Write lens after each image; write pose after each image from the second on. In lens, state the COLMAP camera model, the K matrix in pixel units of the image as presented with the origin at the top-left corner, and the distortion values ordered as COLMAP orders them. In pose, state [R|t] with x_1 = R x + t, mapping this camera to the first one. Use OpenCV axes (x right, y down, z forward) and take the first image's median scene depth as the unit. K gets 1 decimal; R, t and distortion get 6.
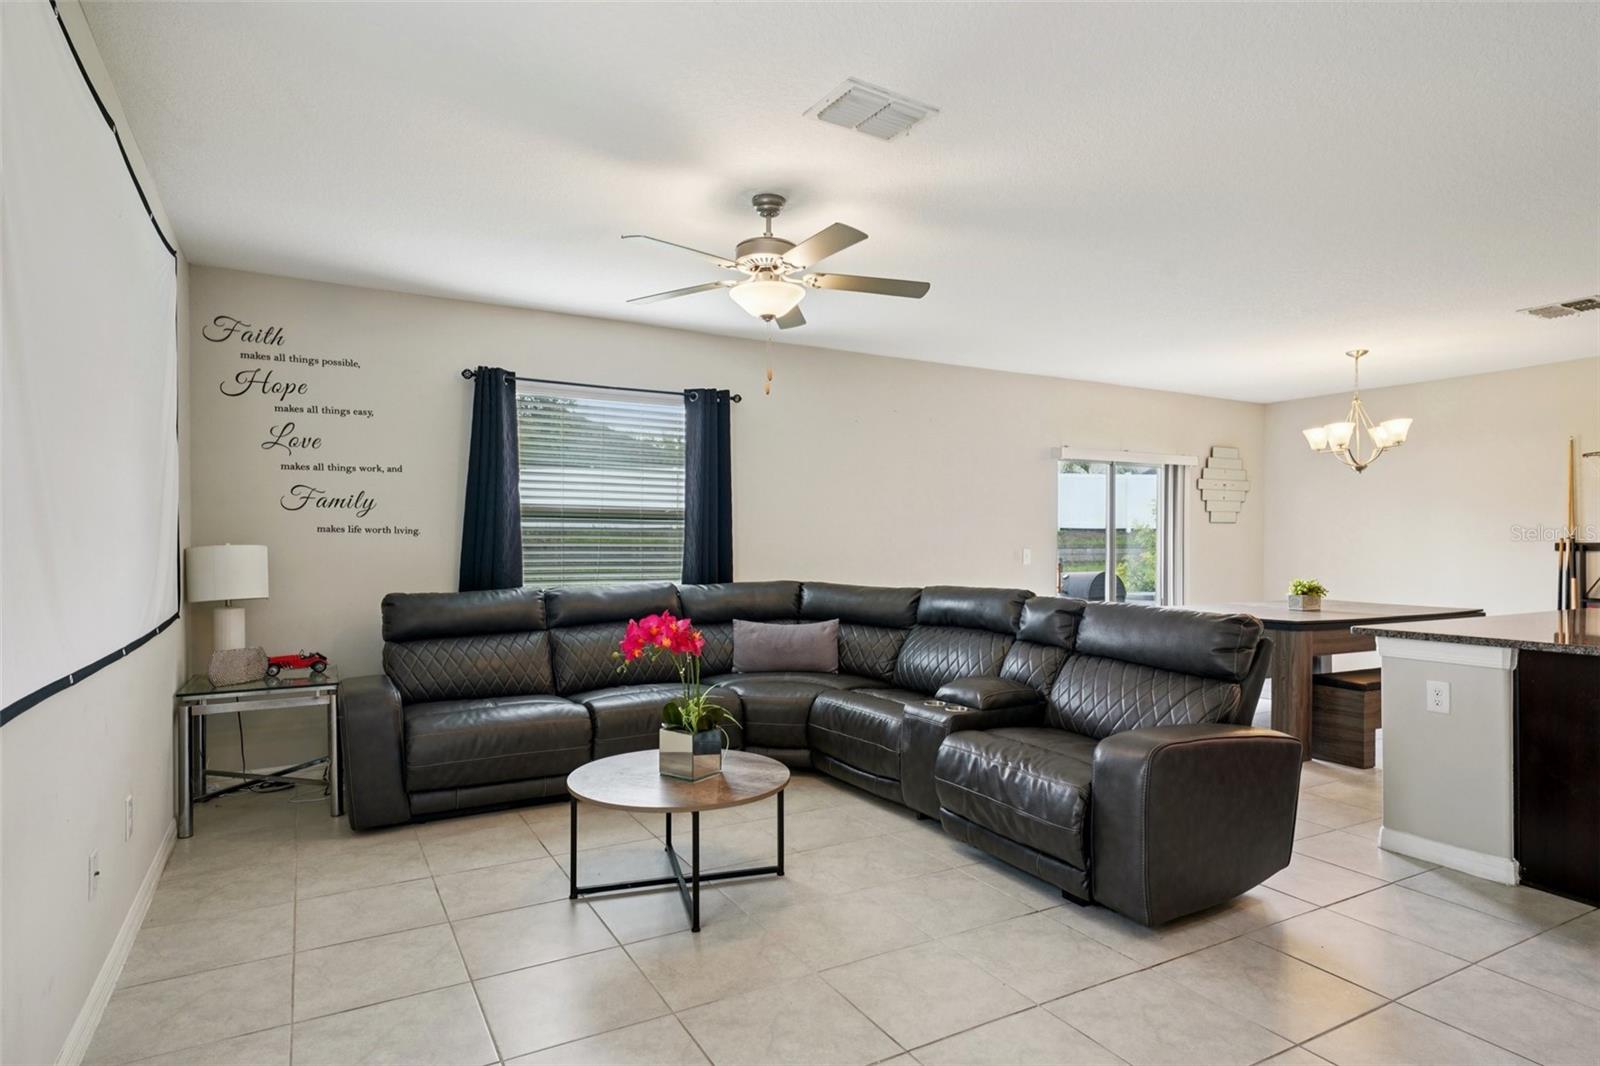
lens RADIAL K [[859.3, 0, 790.3], [0, 859.3, 539.4], [0, 0, 1]] dist [0.005139, 0.000708]
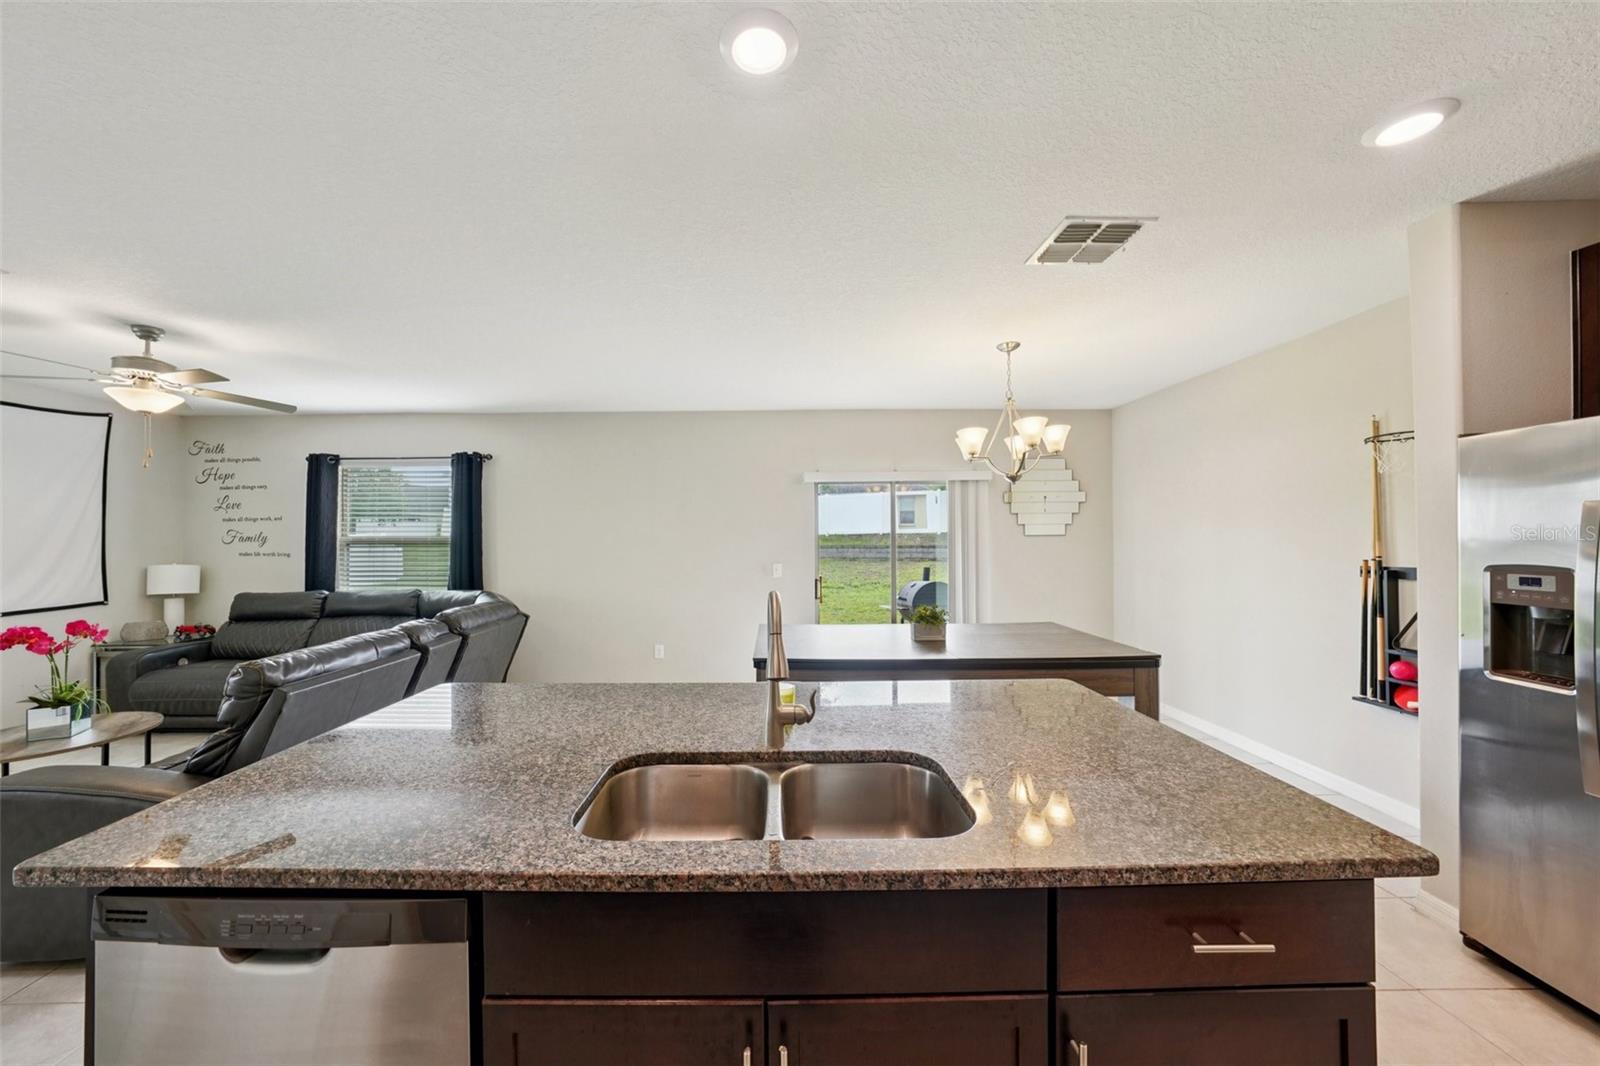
lens RADIAL K [[573.9, 0, 789.9], [0, 573.9, 535.4], [0, 0, 1]] dist [-0.014796, 0.000012]
pose [[0.873699, -0.011514, -0.486330, 1.013135], [0.009707, 0.999933, -0.006234, -0.032531], [0.486370, 0.000726, 0.873753, 0.529965]]
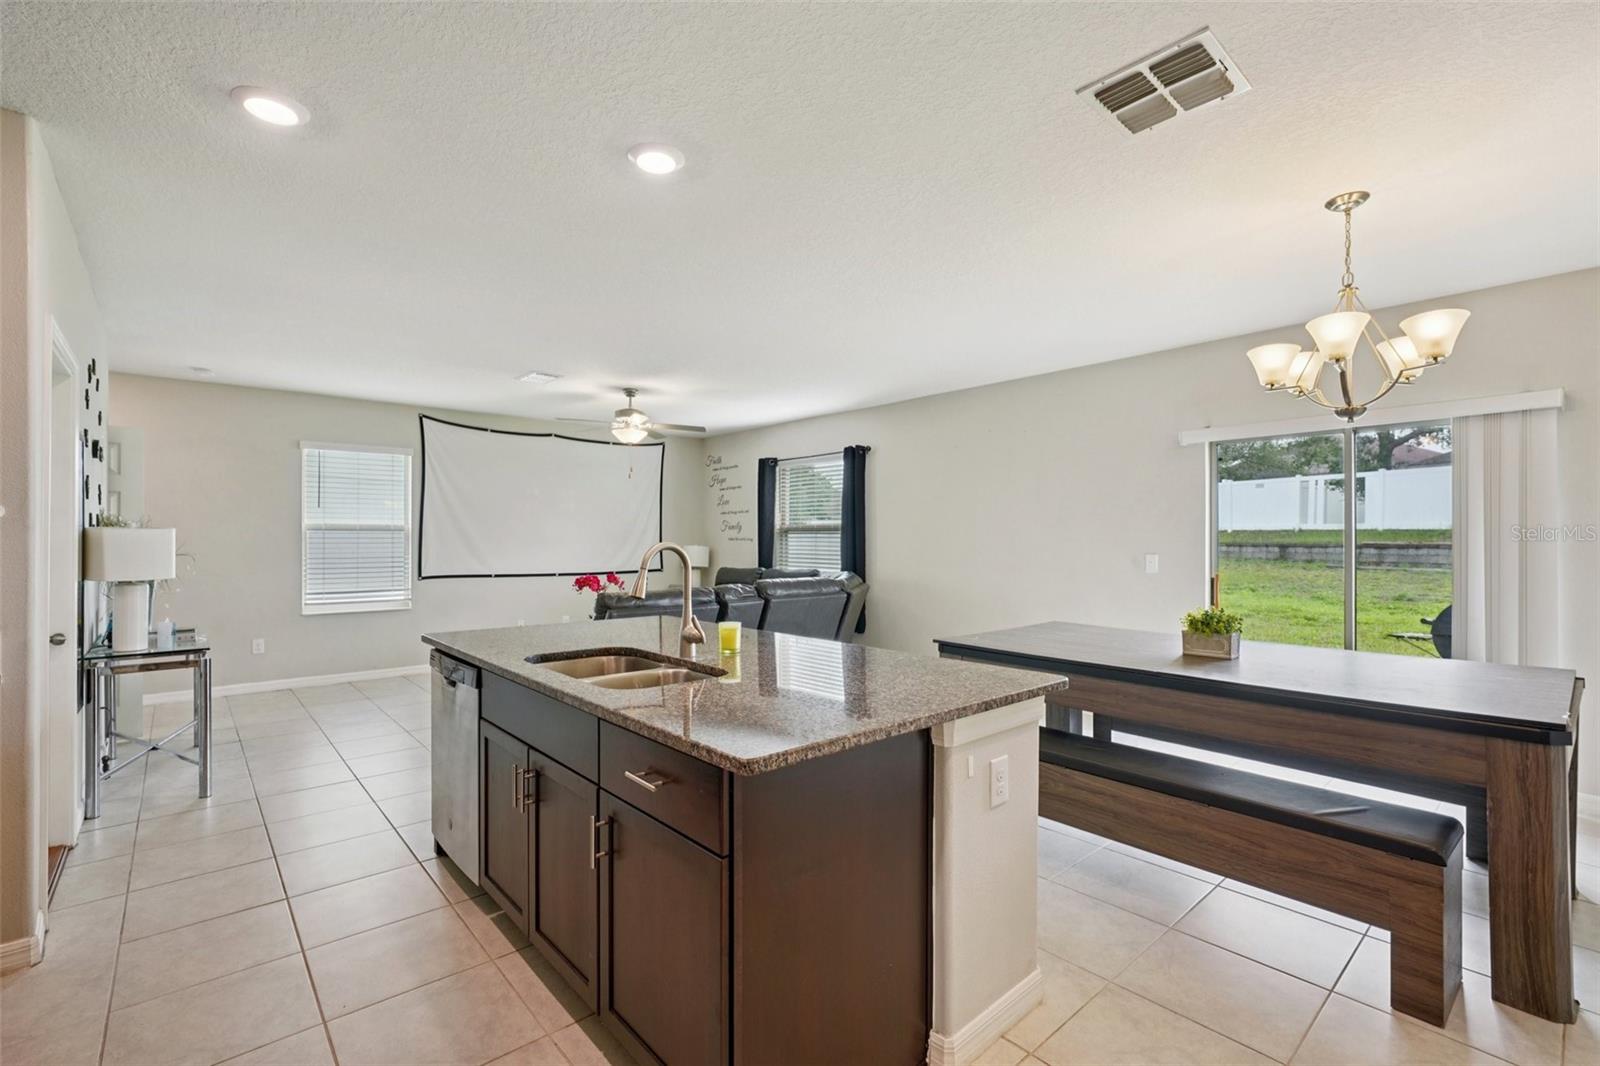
lens RADIAL K [[706.4, 0, 787.7], [0, 706.4, 540.4], [0, 0, 1]] dist [-0.003198, -0.000040]
pose [[0.204345, -0.000872, -0.978899, 1.376158], [0.004243, 0.999991, -0.000005, -0.007092], [0.978890, -0.004152, 0.204347, 0.761526]]
